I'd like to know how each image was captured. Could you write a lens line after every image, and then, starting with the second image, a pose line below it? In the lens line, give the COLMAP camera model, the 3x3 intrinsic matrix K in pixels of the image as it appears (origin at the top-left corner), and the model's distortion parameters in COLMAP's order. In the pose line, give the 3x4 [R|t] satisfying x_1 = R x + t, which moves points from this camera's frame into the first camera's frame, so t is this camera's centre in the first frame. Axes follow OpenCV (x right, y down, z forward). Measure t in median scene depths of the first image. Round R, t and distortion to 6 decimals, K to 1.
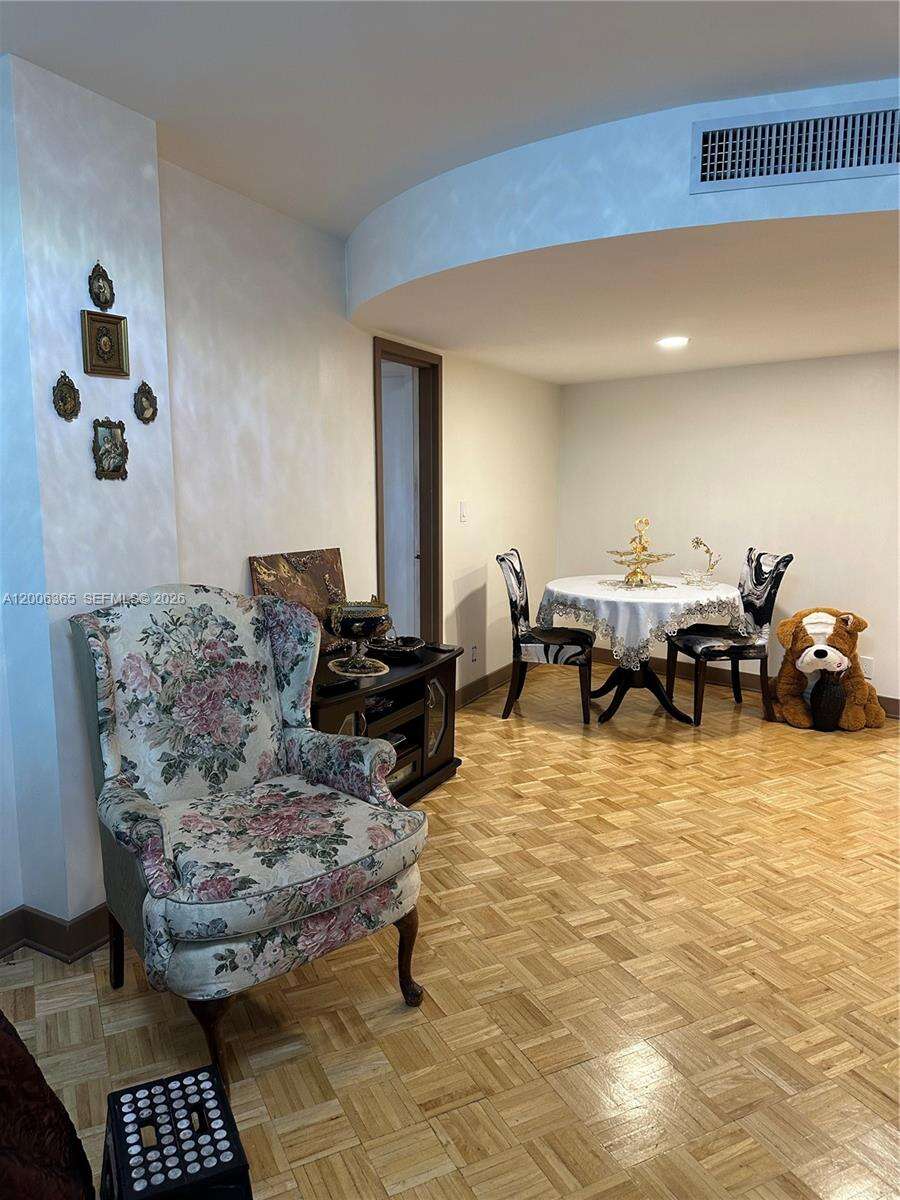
lens RADIAL K [[852.8, 0, 424.5], [0, 852.8, 588.3], [0, 0, 1]] dist [0.023707, -0.037015]
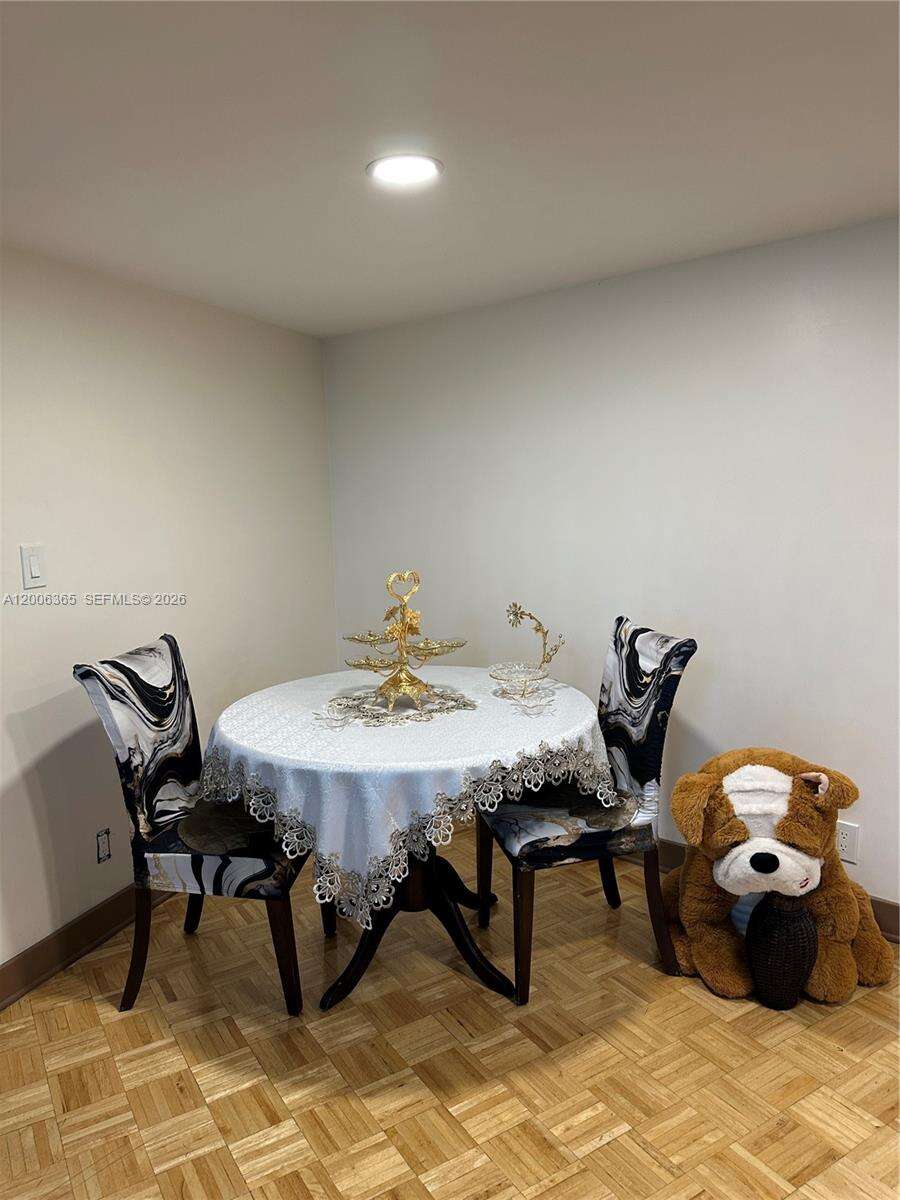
lens RADIAL K [[852.8, 0, 449.8], [0, 852.8, 600.6], [0, 0, 1]] dist [0.023707, -0.037015]
pose [[0.992657, -0.046894, 0.111504, 0.237676], [0.046999, 0.998893, 0.001682, -0.066851], [-0.111460, 0.003571, 0.993763, 0.532470]]
